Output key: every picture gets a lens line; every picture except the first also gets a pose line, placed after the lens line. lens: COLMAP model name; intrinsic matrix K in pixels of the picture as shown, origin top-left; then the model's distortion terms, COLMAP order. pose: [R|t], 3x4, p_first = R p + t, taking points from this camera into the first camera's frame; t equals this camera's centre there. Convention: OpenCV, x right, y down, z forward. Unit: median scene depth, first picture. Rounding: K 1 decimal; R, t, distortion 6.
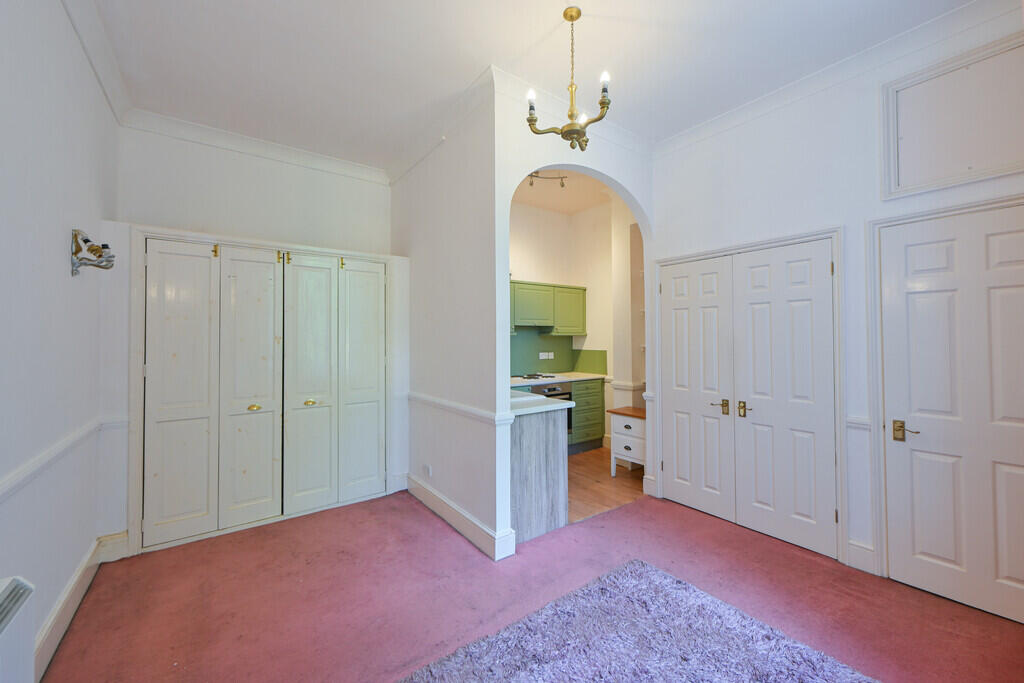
lens RADIAL K [[406.5, 0, 522.1], [0, 406.5, 336.8], [0, 0, 1]] dist [0.001831, 0.000042]
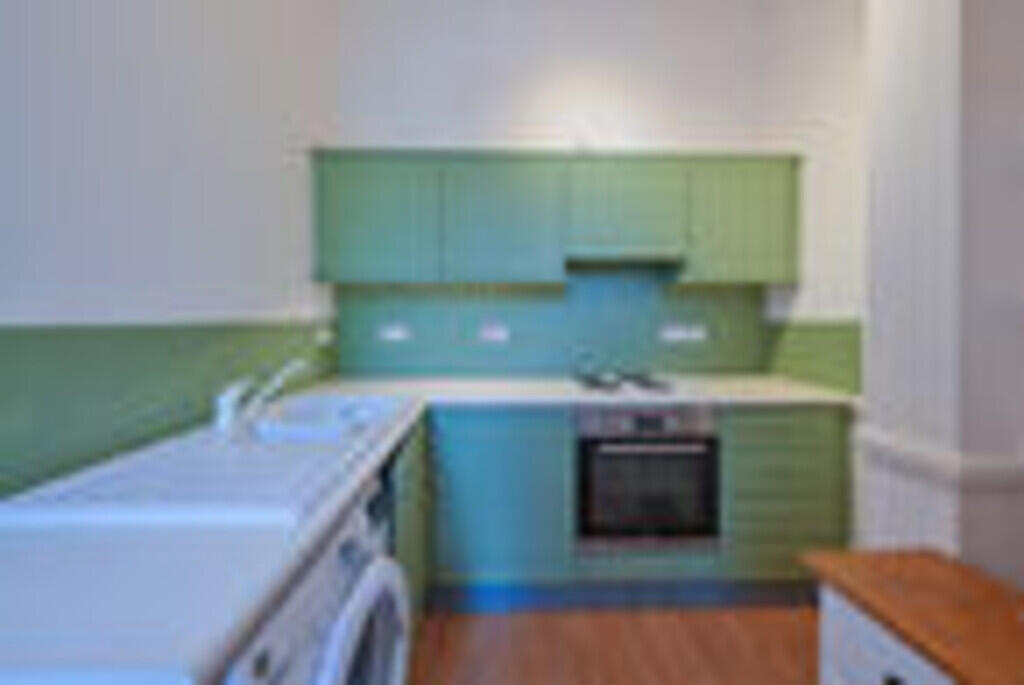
lens RADIAL K [[406.5, 0, 511.5], [0, 406.5, 318.6], [0, 0, 1]] dist [0.001831, 0.000042]
pose [[0.815538, 0.004819, -0.578684, 0.183588], [-0.001593, 0.999980, 0.006082, 0.032116], [0.578702, -0.004038, 0.815529, 0.615903]]
